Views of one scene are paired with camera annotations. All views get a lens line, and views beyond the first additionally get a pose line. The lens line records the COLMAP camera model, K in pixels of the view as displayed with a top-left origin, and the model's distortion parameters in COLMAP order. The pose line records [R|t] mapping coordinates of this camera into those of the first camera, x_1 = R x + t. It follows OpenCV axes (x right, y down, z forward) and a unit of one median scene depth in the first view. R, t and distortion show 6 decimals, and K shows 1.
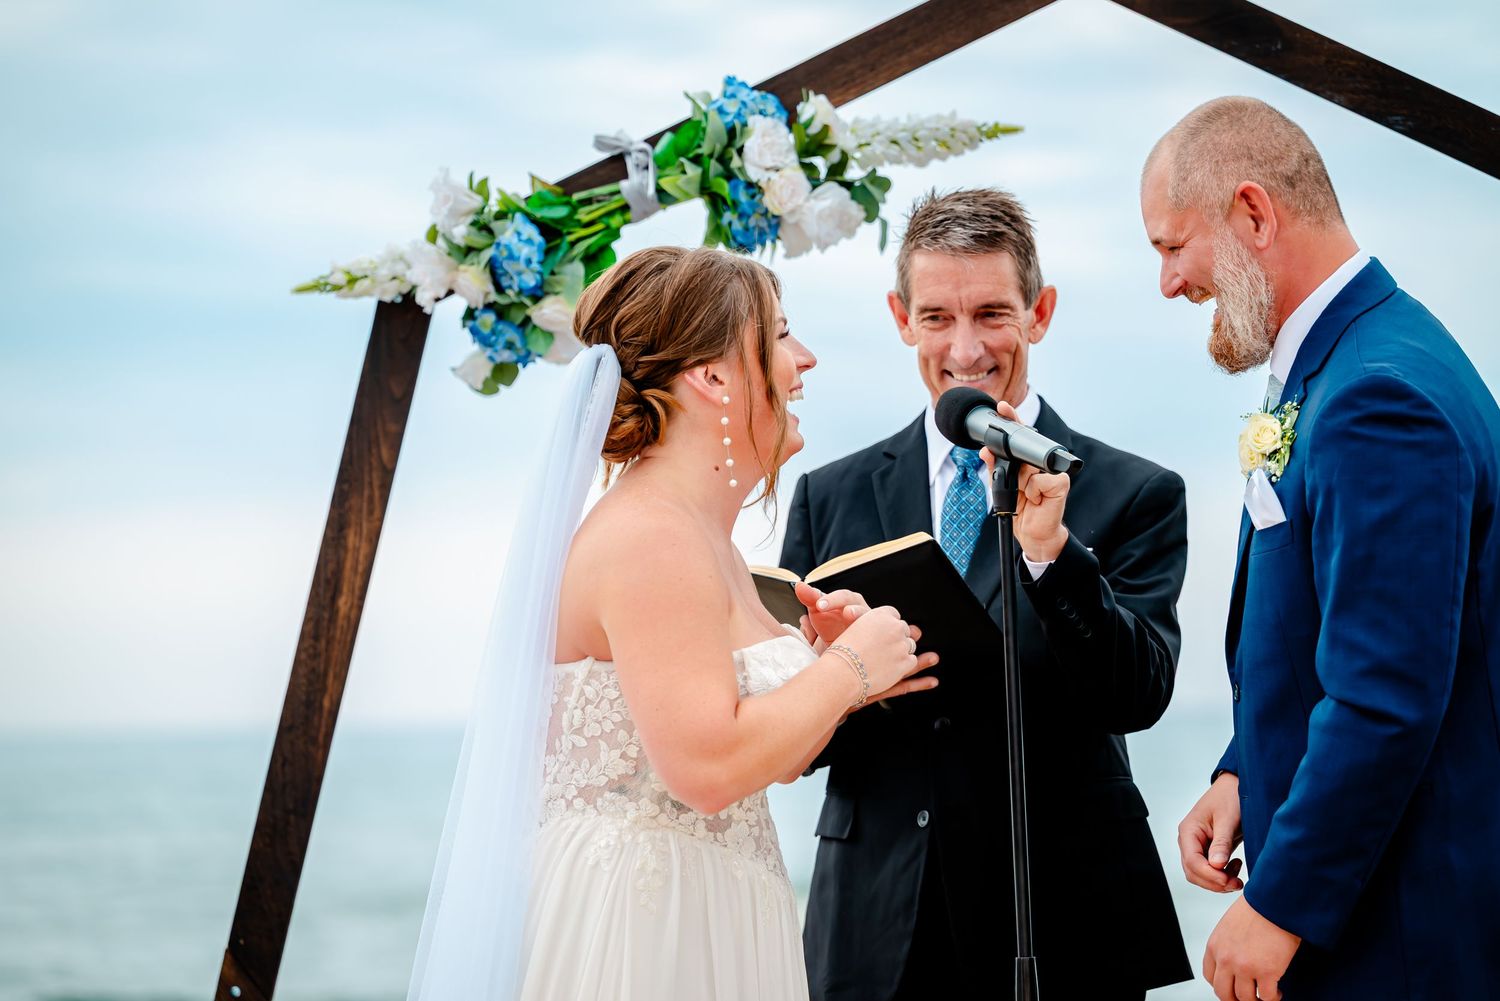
lens RADIAL K [[5330.7, 0, 751.1], [0, 5330.7, 494.3], [0, 0, 1]] dist [-0.013235, 0.000000]
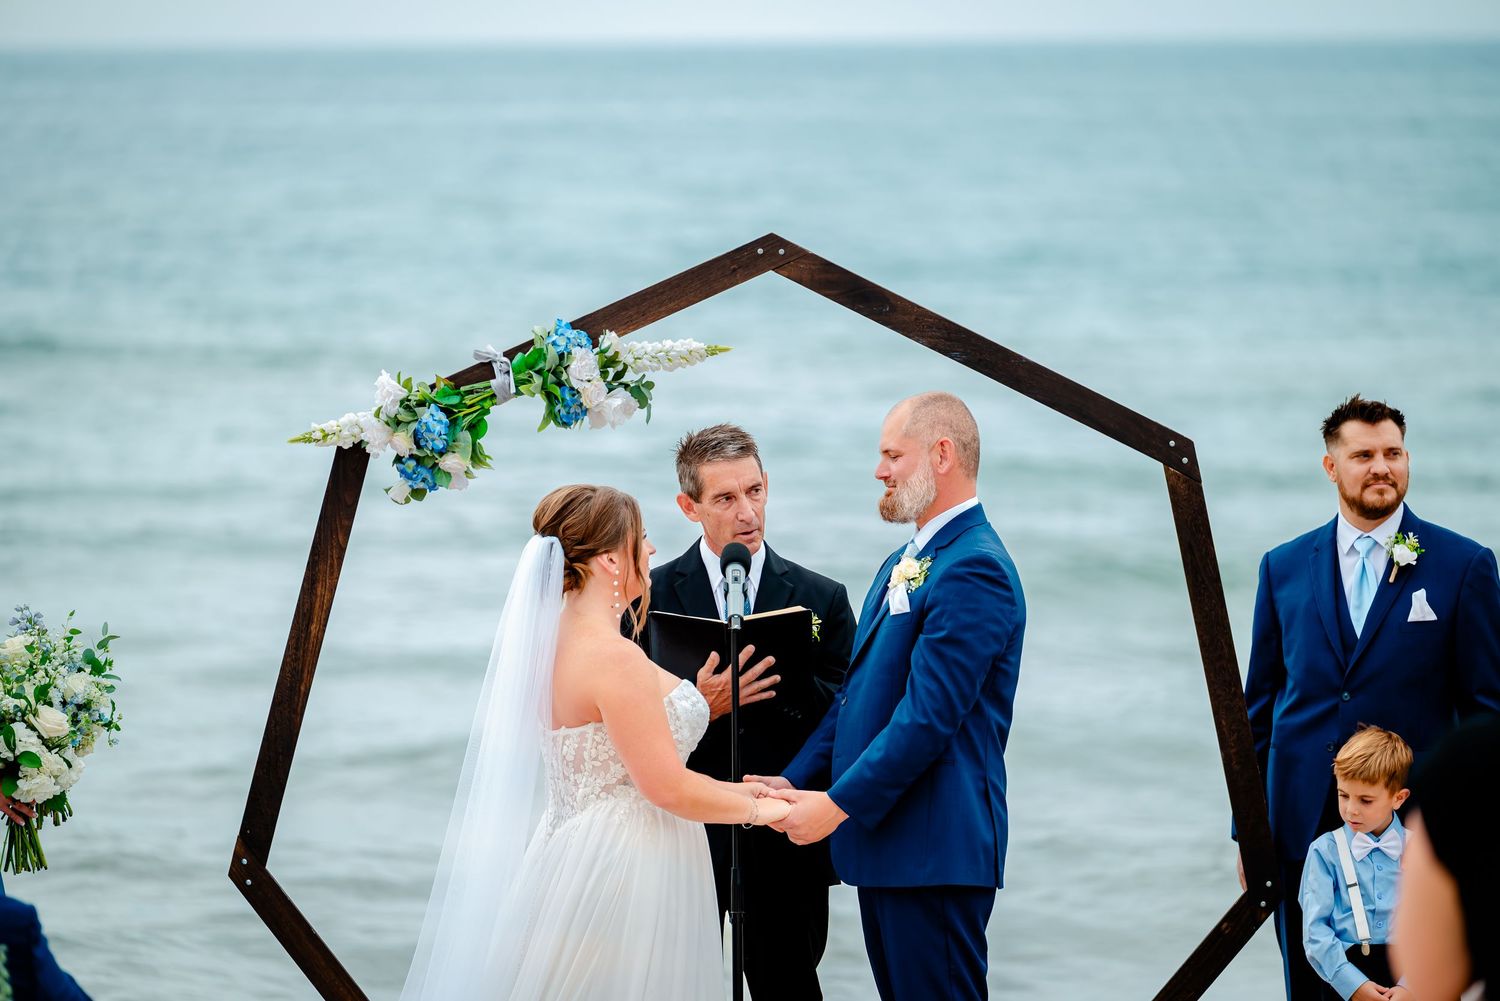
lens RADIAL K [[8946.9, 0, 749.9], [0, 8946.9, 502.9], [0, 0, 1]] dist [-0.323569, 0.000000]
pose [[0.993262, 0.007669, 0.115637, -0.266017], [-0.019029, 0.995058, 0.097452, -0.293690], [-0.114318, -0.098996, 0.988500, -1.763298]]
